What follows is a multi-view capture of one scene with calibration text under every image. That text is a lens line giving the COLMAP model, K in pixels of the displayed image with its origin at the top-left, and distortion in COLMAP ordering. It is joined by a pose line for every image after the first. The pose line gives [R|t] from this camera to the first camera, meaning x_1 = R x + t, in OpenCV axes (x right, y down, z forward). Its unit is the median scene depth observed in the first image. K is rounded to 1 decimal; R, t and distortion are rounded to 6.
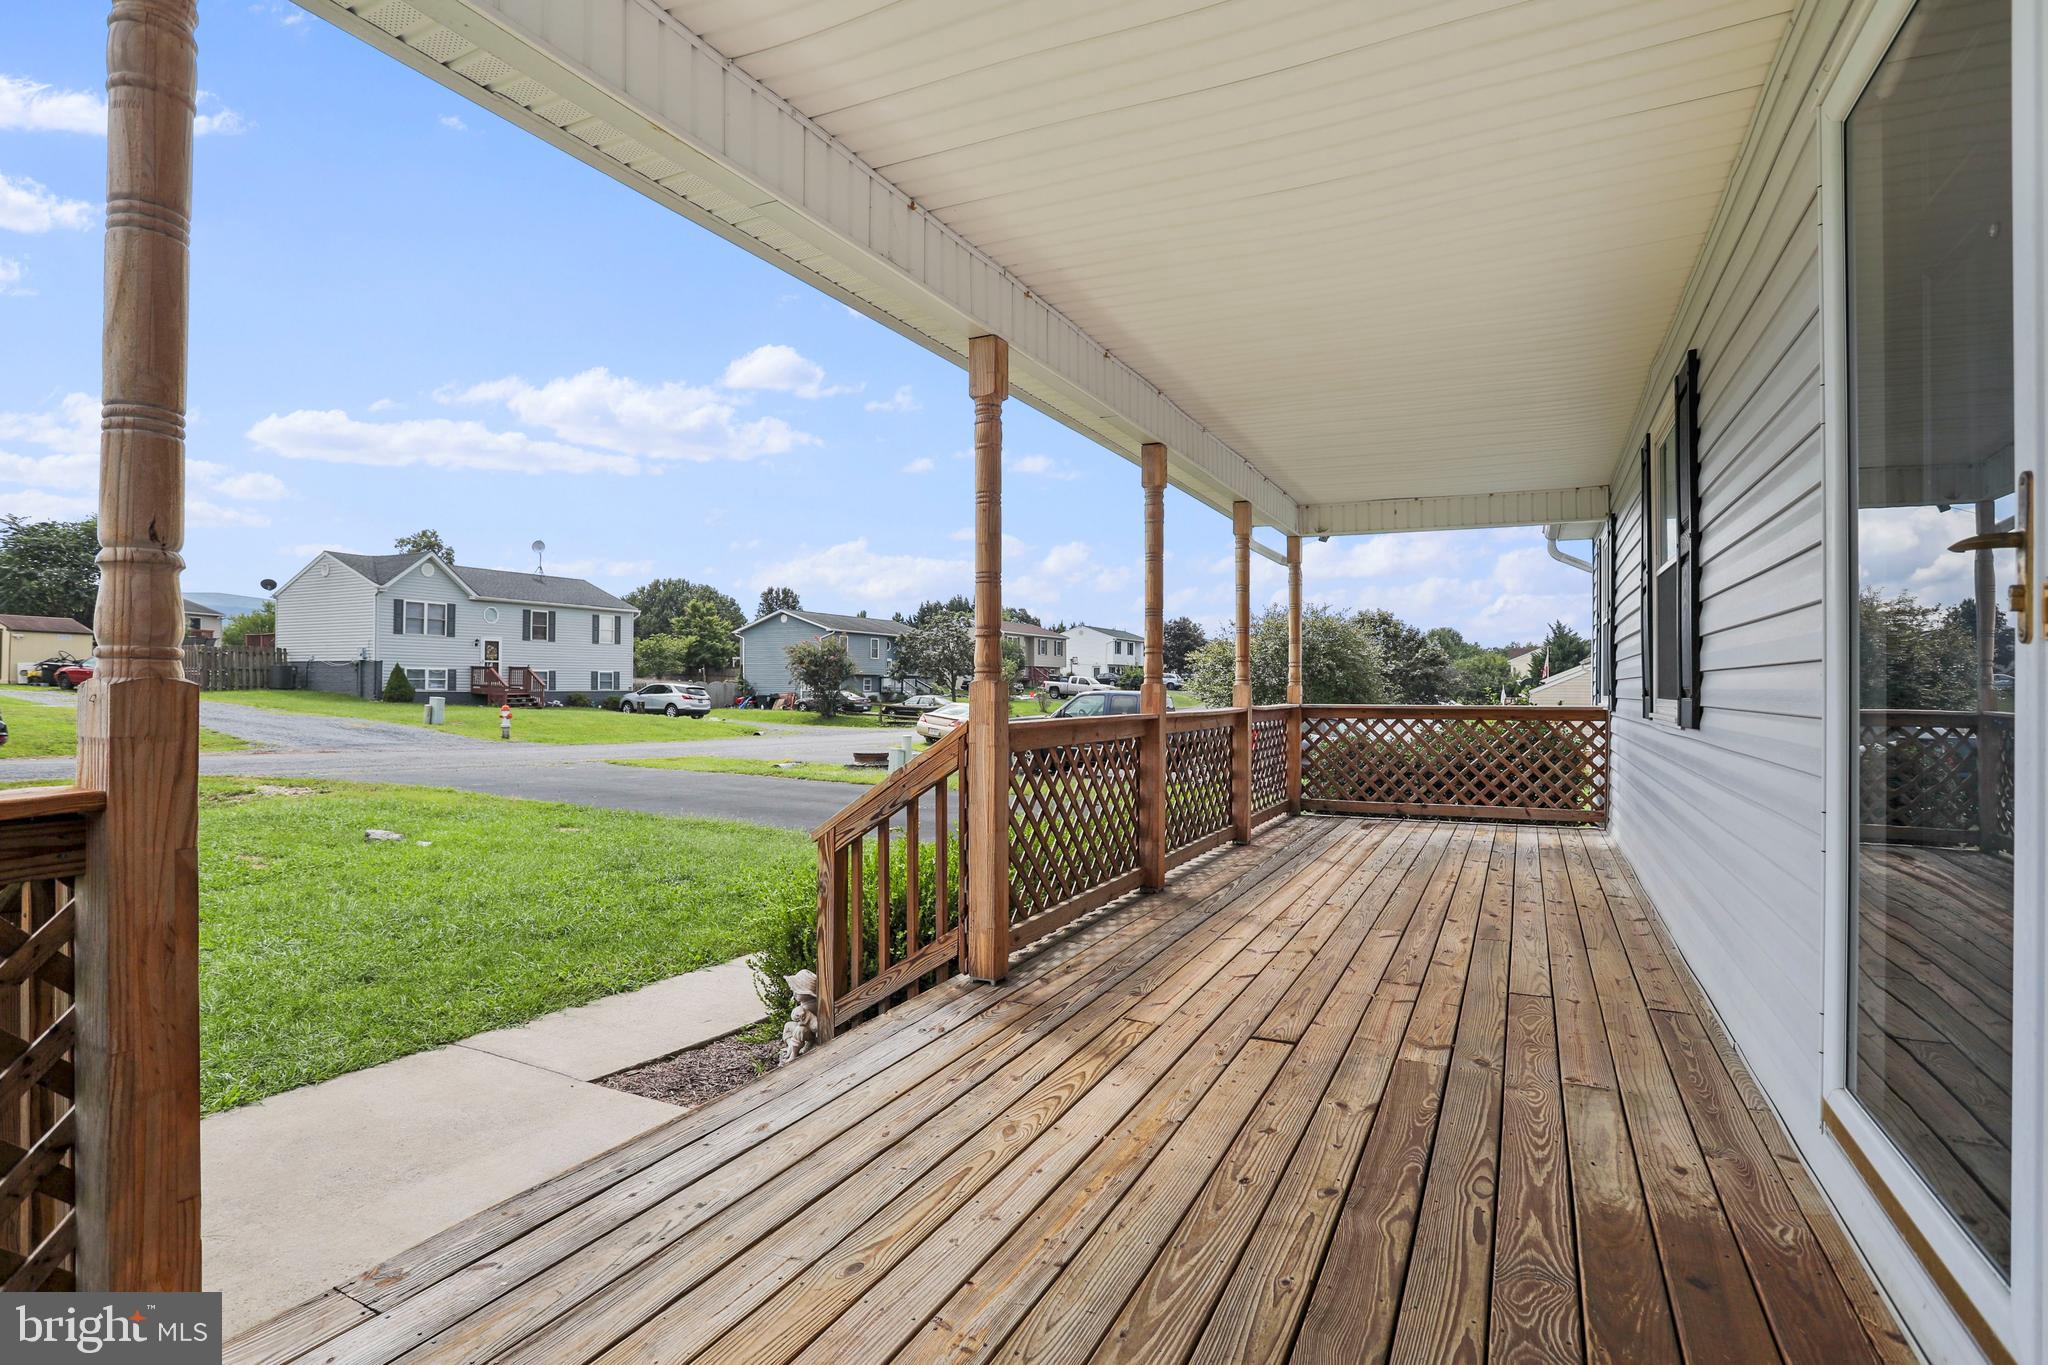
lens RADIAL K [[999.7, 0, 1033.2], [0, 999.7, 677.7], [0, 0, 1]] dist [-0.055898, 0.014684]
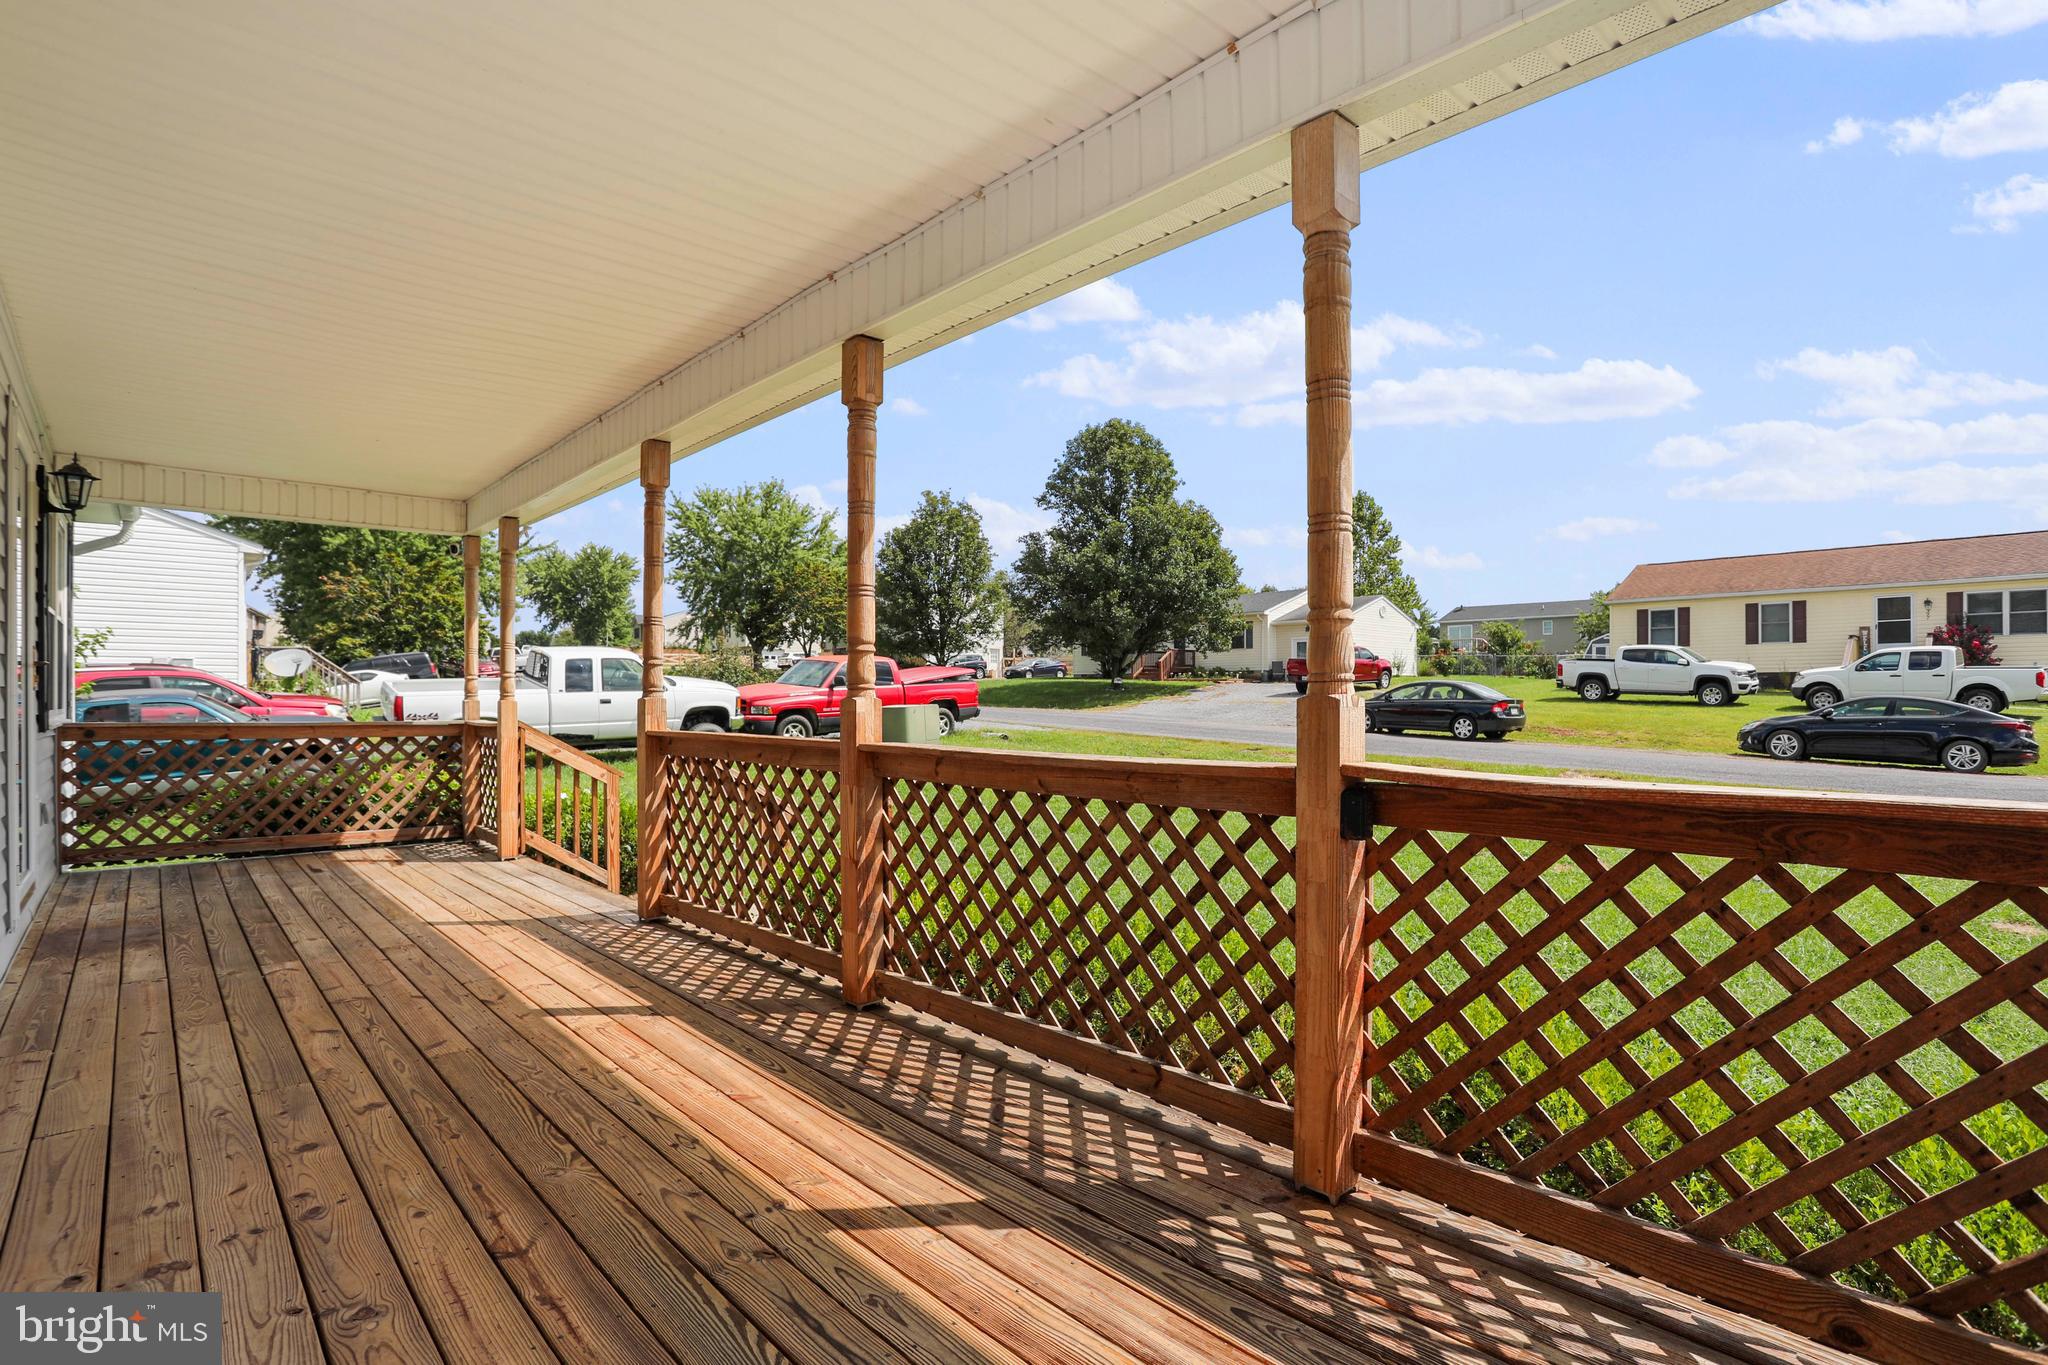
lens RADIAL K [[999.7, 0, 1029.0], [0, 999.7, 675.2], [0, 0, 1]] dist [-0.055898, 0.014684]
pose [[-0.347188, -0.007904, -0.937762, 0.964297], [-0.005119, 0.999966, -0.006533, -0.011408], [0.937782, 0.002532, -0.347216, 1.807354]]
